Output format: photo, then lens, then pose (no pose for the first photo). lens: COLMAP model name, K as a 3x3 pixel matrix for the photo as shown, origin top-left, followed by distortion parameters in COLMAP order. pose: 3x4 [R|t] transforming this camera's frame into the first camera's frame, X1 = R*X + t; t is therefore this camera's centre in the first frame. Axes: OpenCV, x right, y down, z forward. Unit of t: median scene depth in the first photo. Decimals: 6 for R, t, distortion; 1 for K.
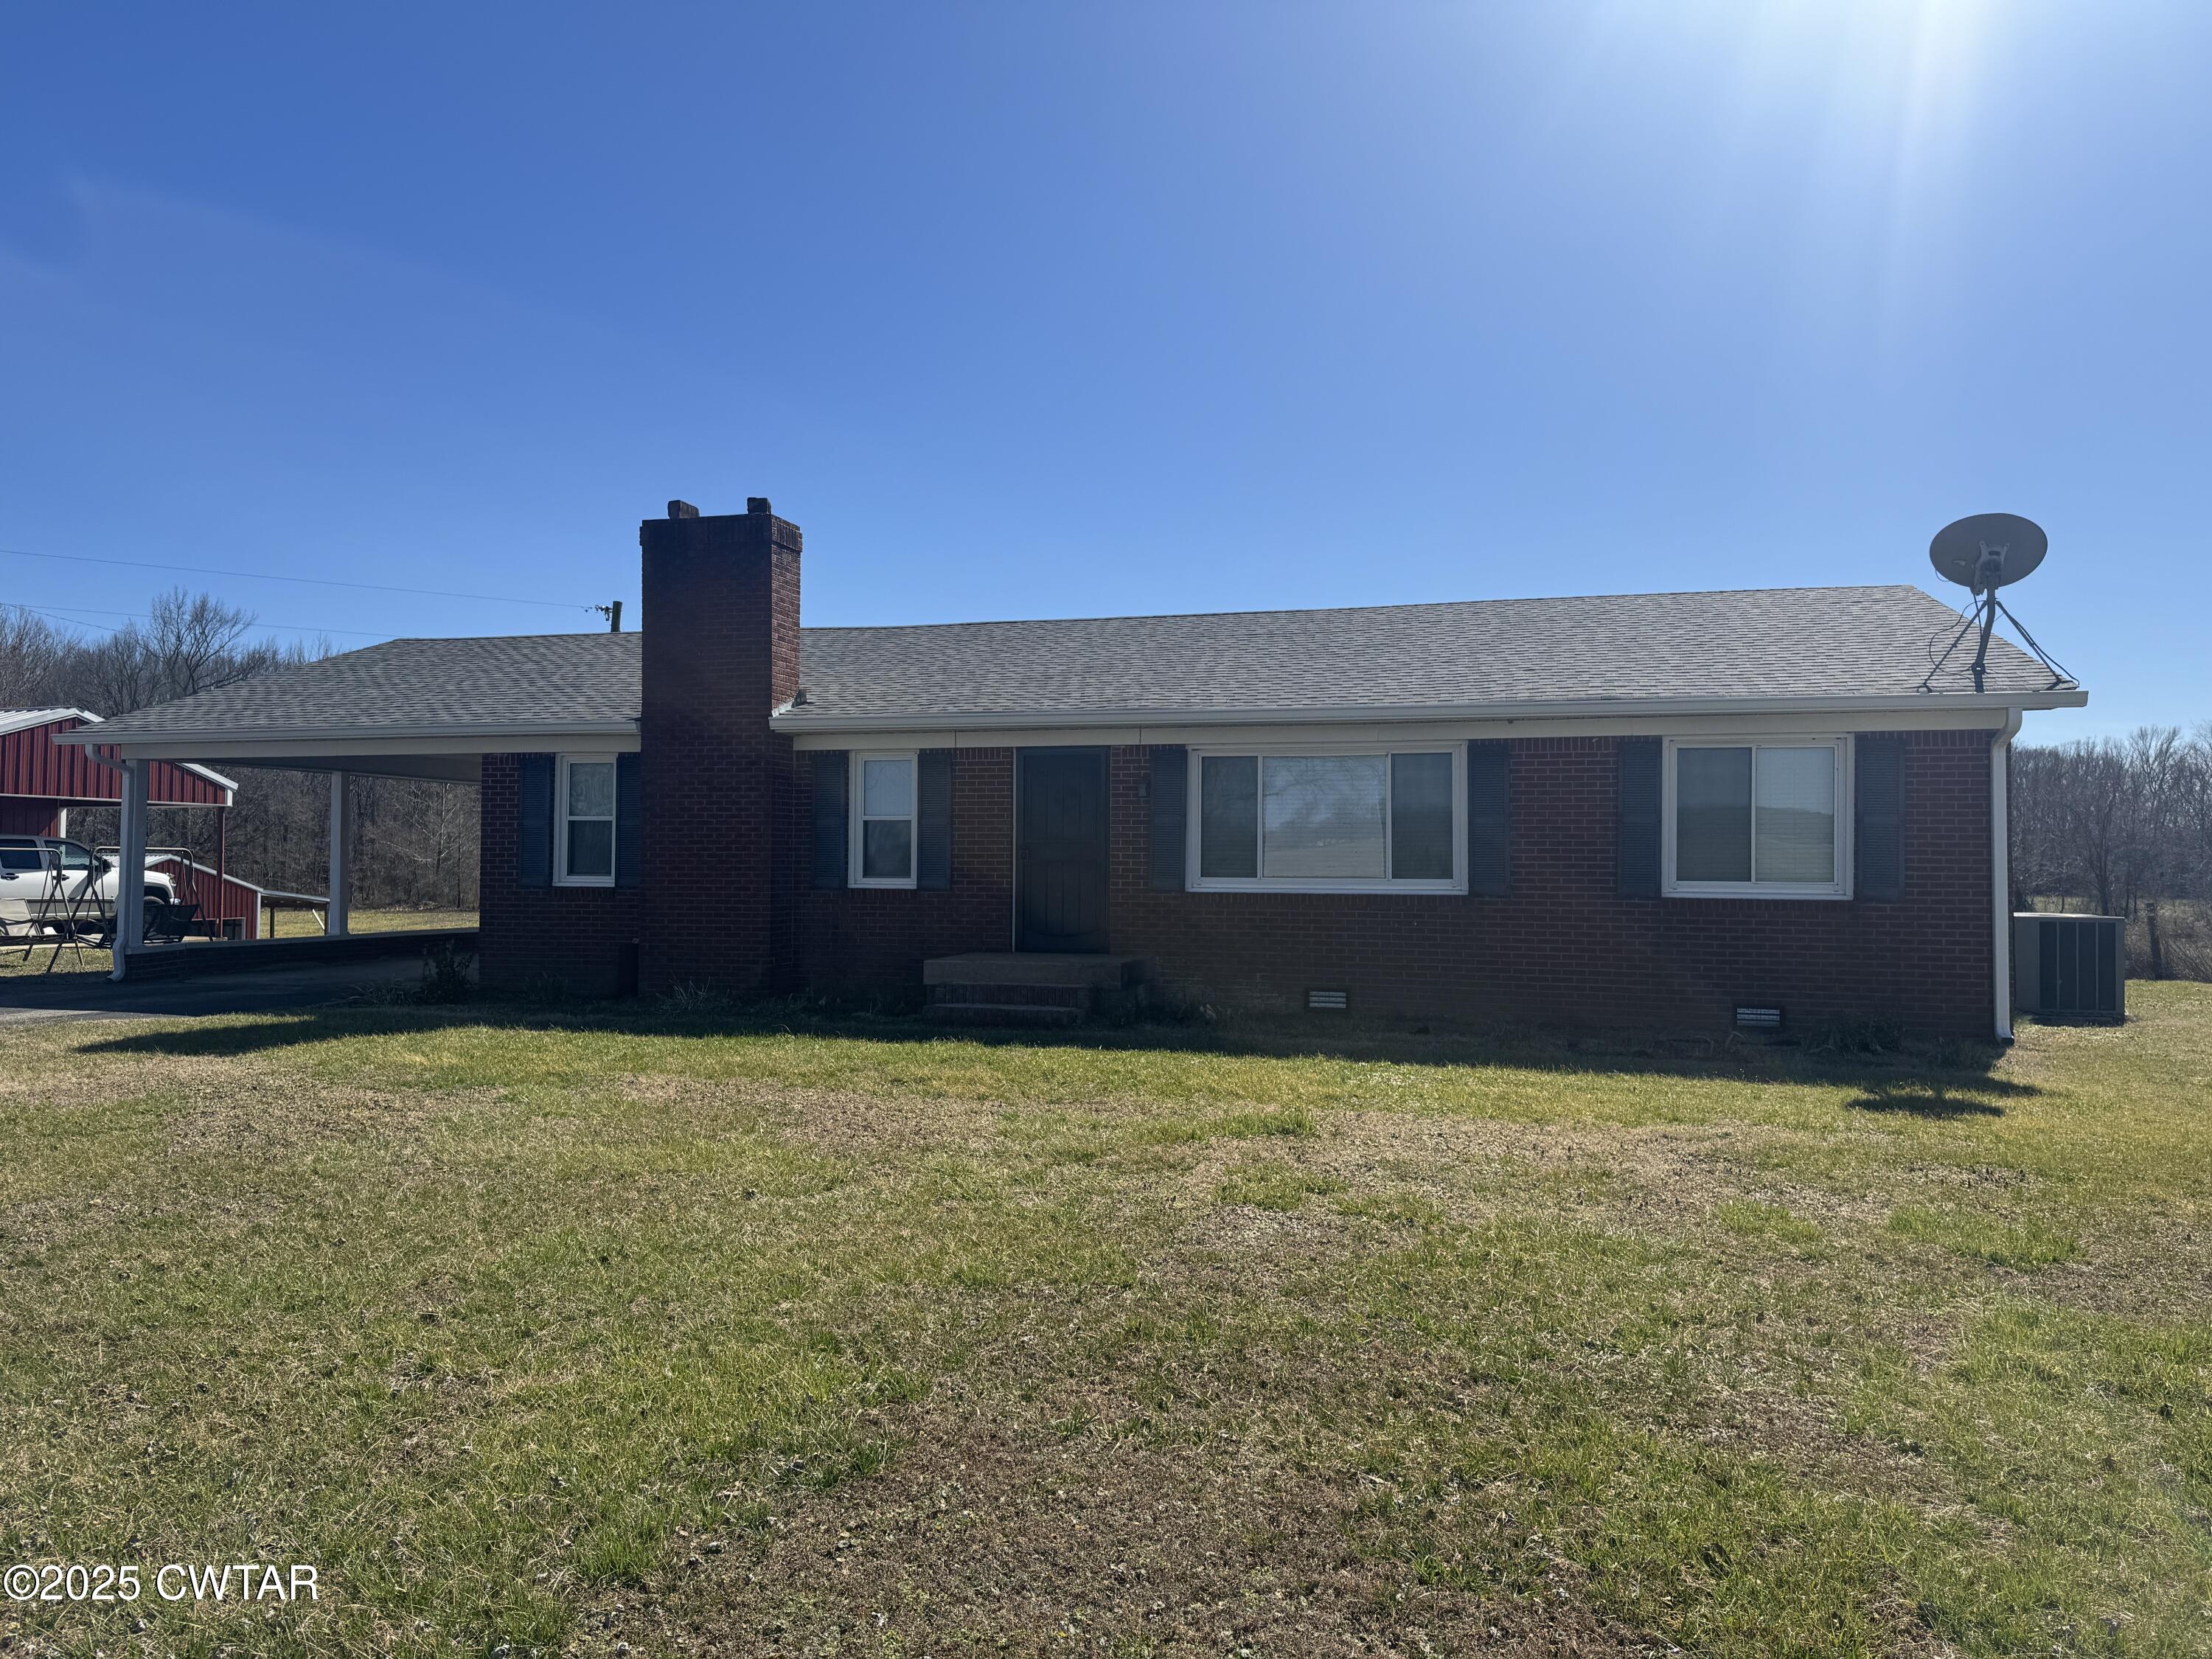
lens RADIAL K [[1557.2, 0, 1106.8], [0, 1557.2, 834.0], [0, 0, 1]] dist [0.028420, -0.011889]
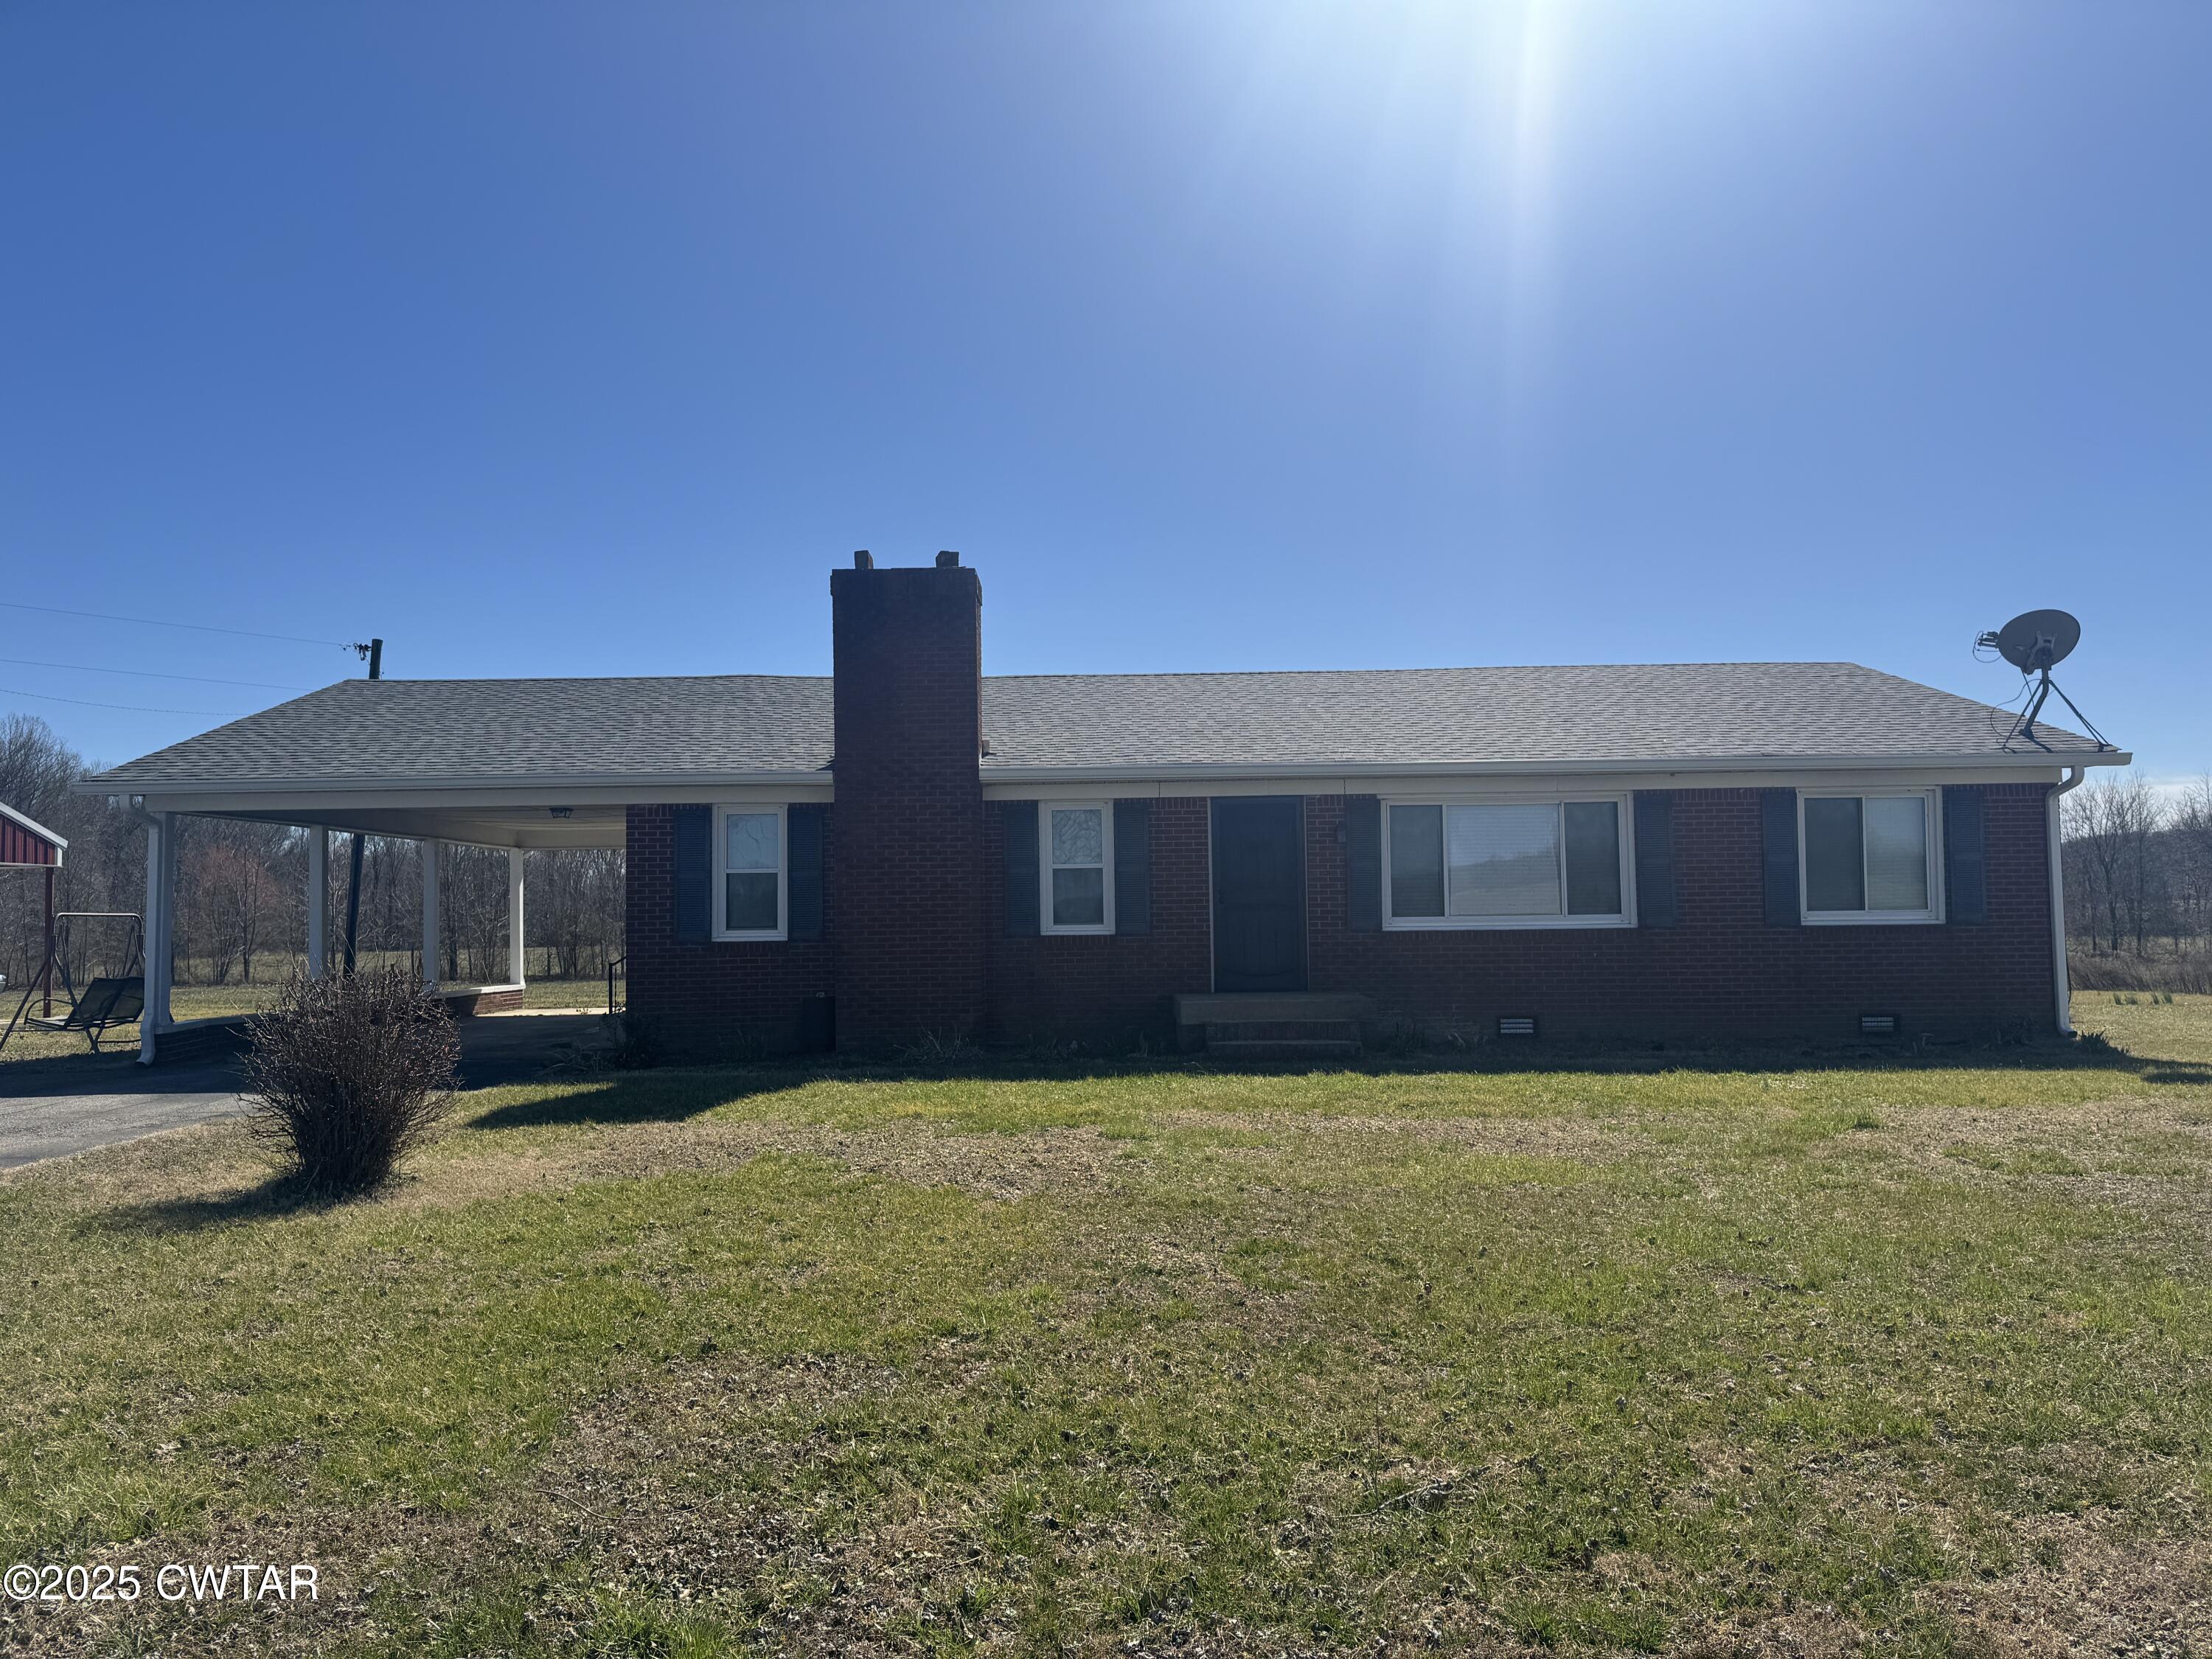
lens RADIAL K [[1557.2, 0, 1116.6], [0, 1557.2, 821.0], [0, 0, 1]] dist [0.028420, -0.011889]
pose [[0.963932, -0.004200, 0.266115, -0.412269], [0.015303, 0.999096, -0.039661, 0.001099], [-0.265708, 0.042303, 0.963125, 0.003833]]
